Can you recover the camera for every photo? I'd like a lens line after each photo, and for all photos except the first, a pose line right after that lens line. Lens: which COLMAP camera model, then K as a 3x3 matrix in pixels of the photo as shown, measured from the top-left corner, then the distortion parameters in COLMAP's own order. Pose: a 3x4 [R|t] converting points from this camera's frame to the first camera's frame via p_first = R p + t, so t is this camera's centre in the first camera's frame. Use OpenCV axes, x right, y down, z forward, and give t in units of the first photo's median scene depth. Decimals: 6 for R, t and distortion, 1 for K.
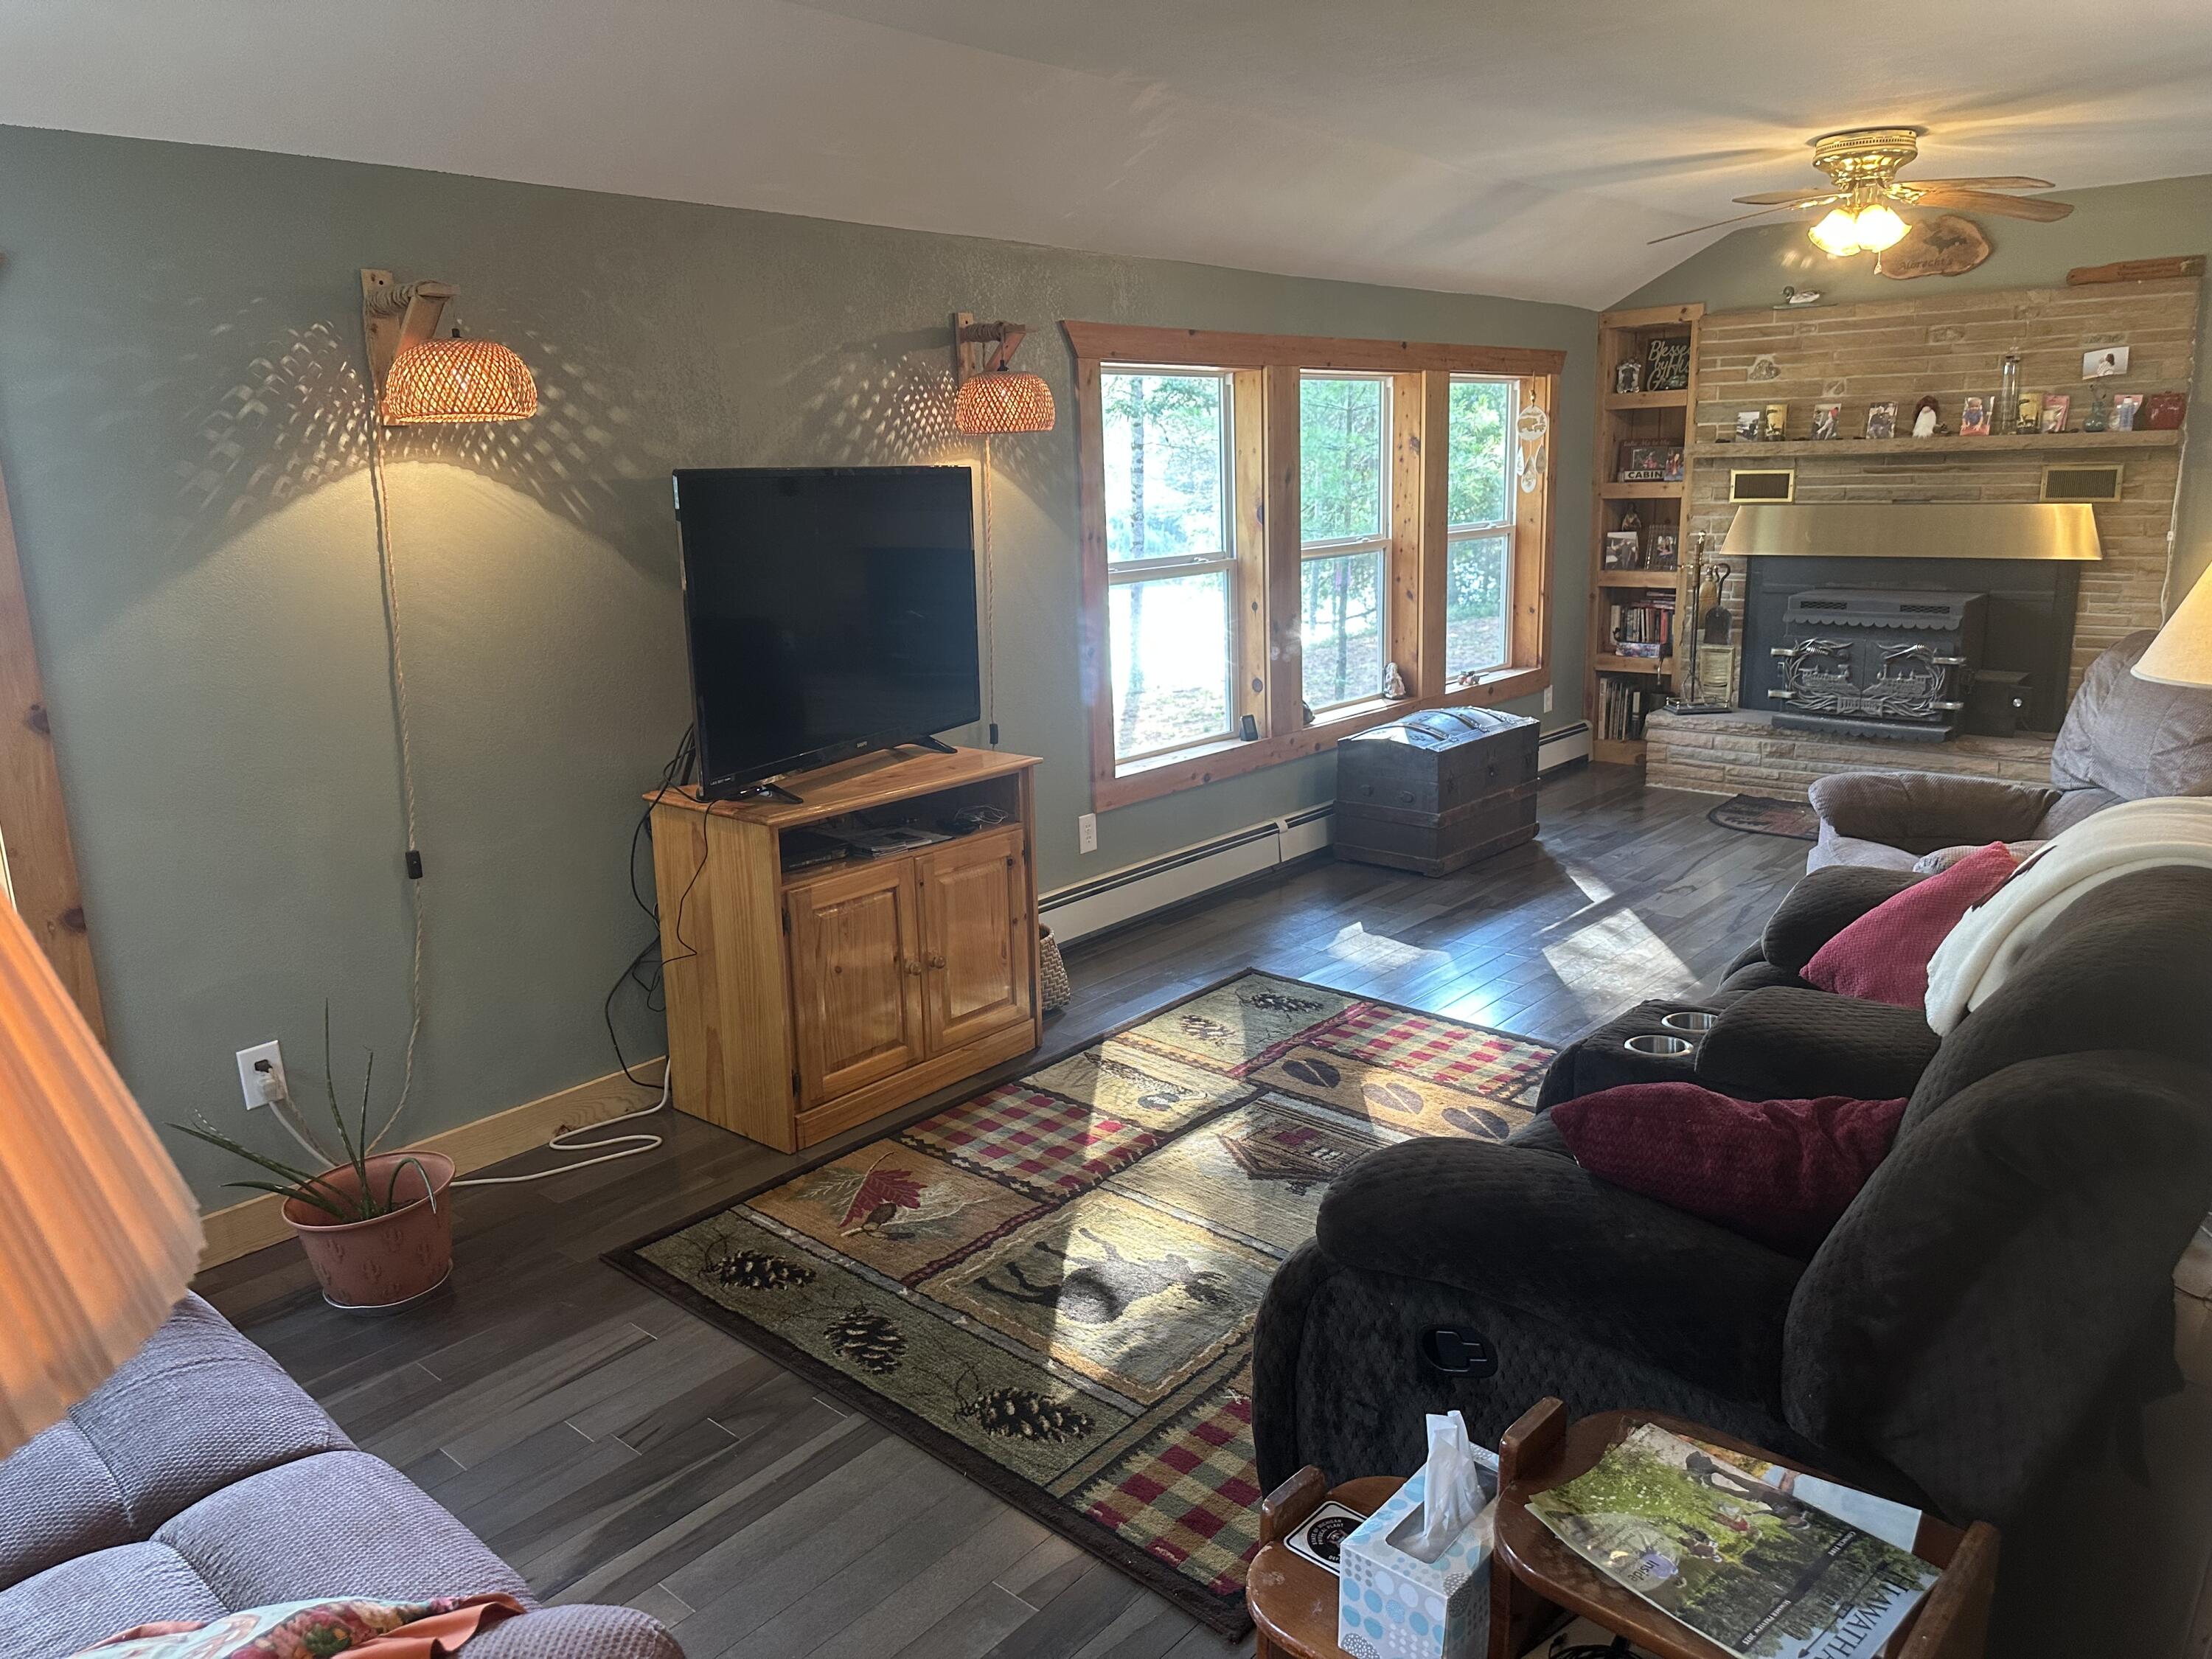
lens RADIAL K [[1529.2, 0, 1104.0], [0, 1529.2, 814.6], [0, 0, 1]] dist [0.160244, -0.304578]
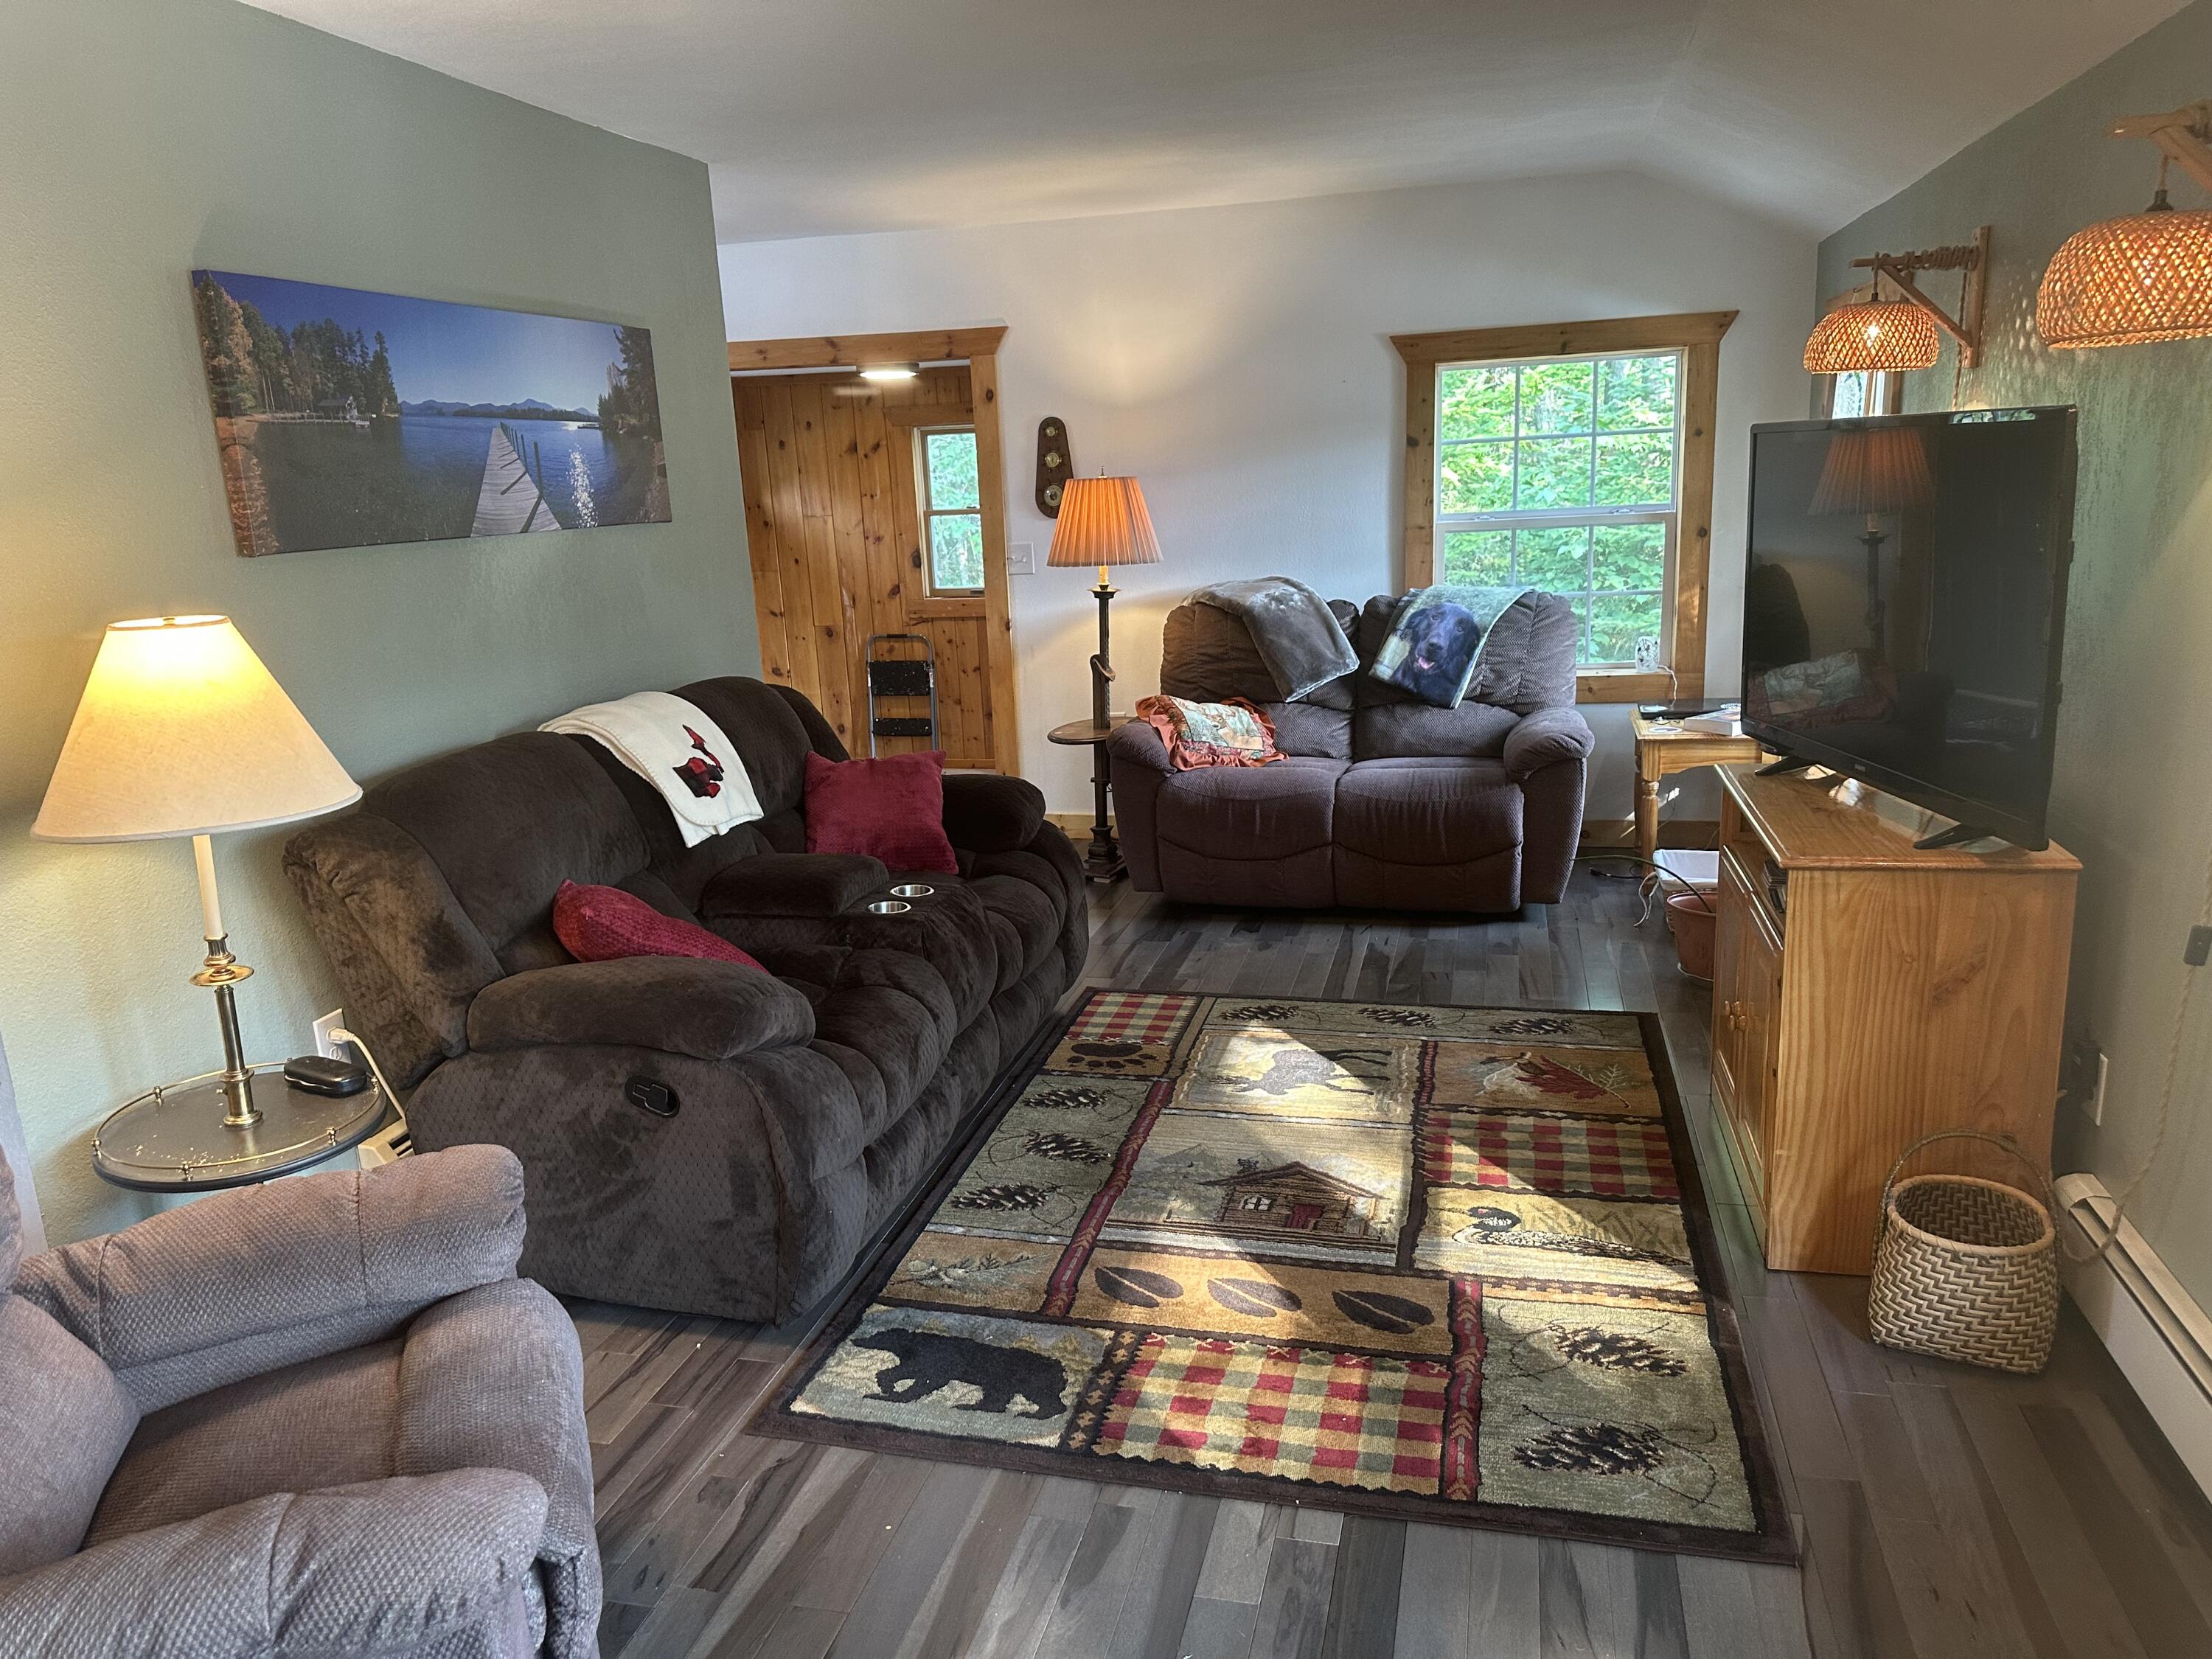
lens RADIAL K [[1529.2, 0, 1104.0], [0, 1529.2, 814.6], [0, 0, 1]] dist [0.160244, -0.304578]
pose [[-0.885326, 0.166377, -0.434185, 0.545910], [-0.034230, 0.907934, 0.417712, -0.349647], [0.463710, 0.384674, -0.798123, 1.492602]]
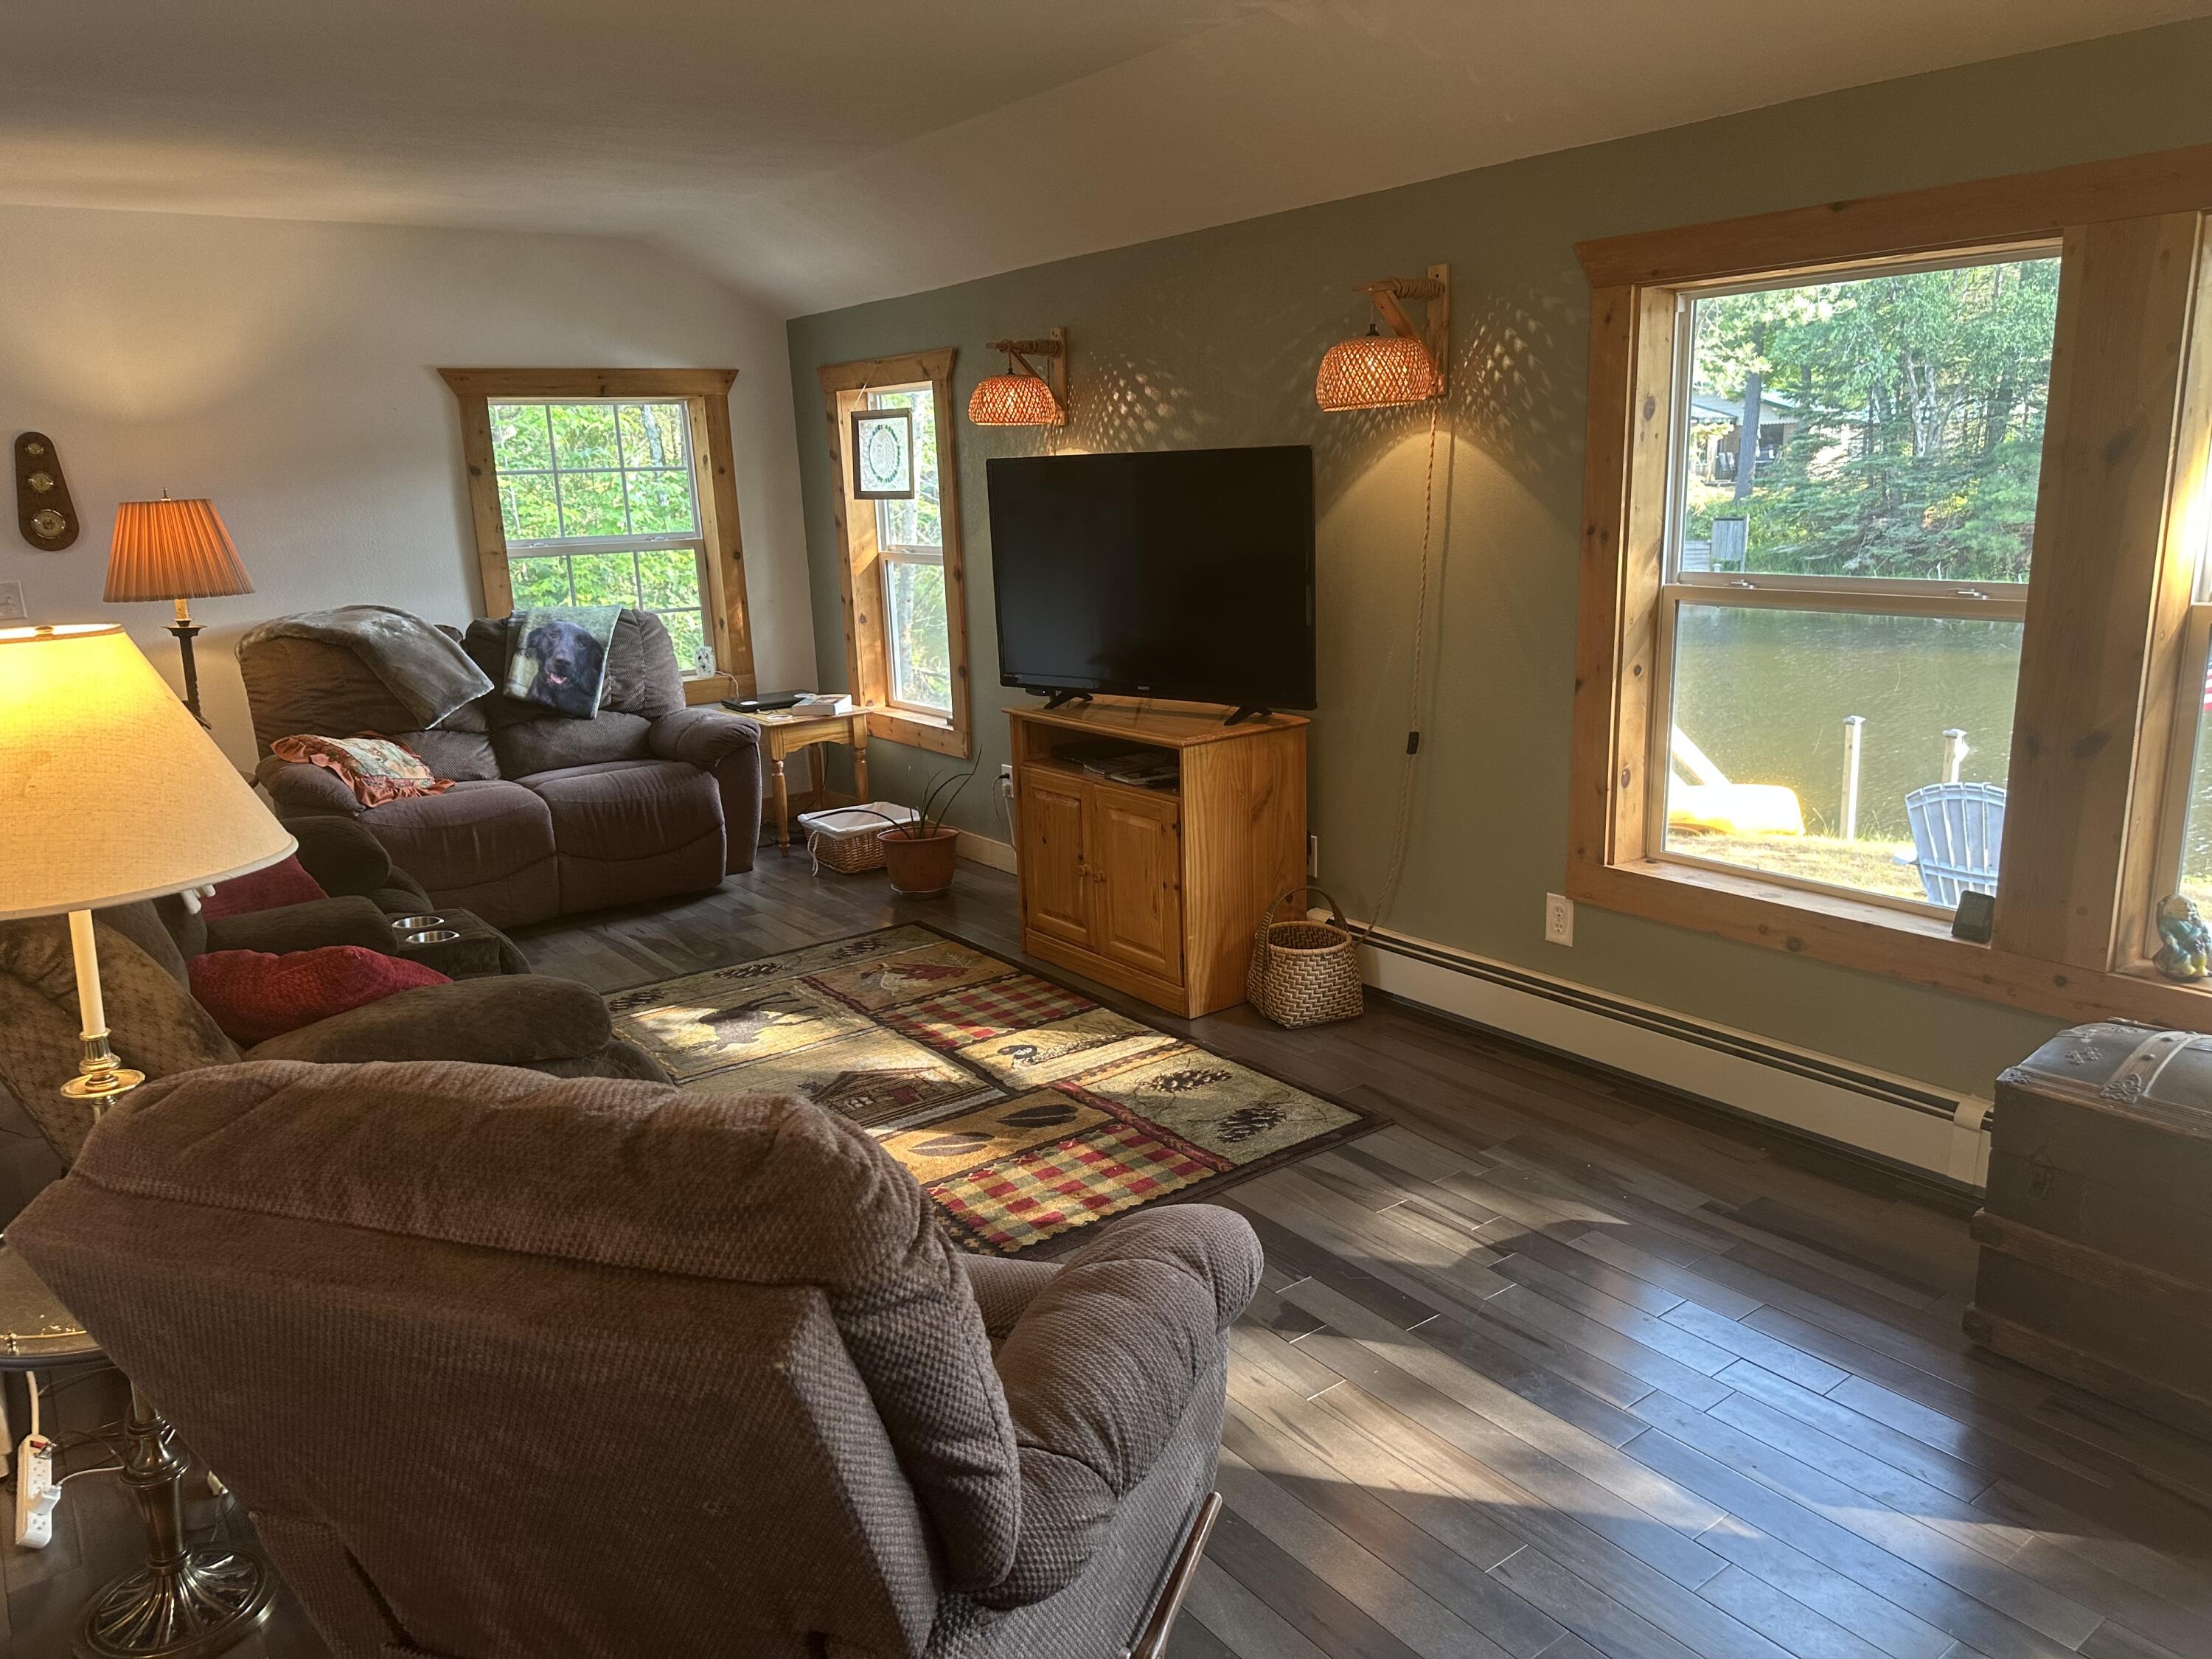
lens RADIAL K [[1529.2, 0, 1104.0], [0, 1529.2, 814.6], [0, 0, 1]] dist [0.160244, -0.304578]
pose [[-0.207473, 0.247618, -0.946383, 1.006880], [-0.179304, 0.941418, 0.285627, -0.289149], [0.961668, 0.228950, -0.150920, 1.190416]]
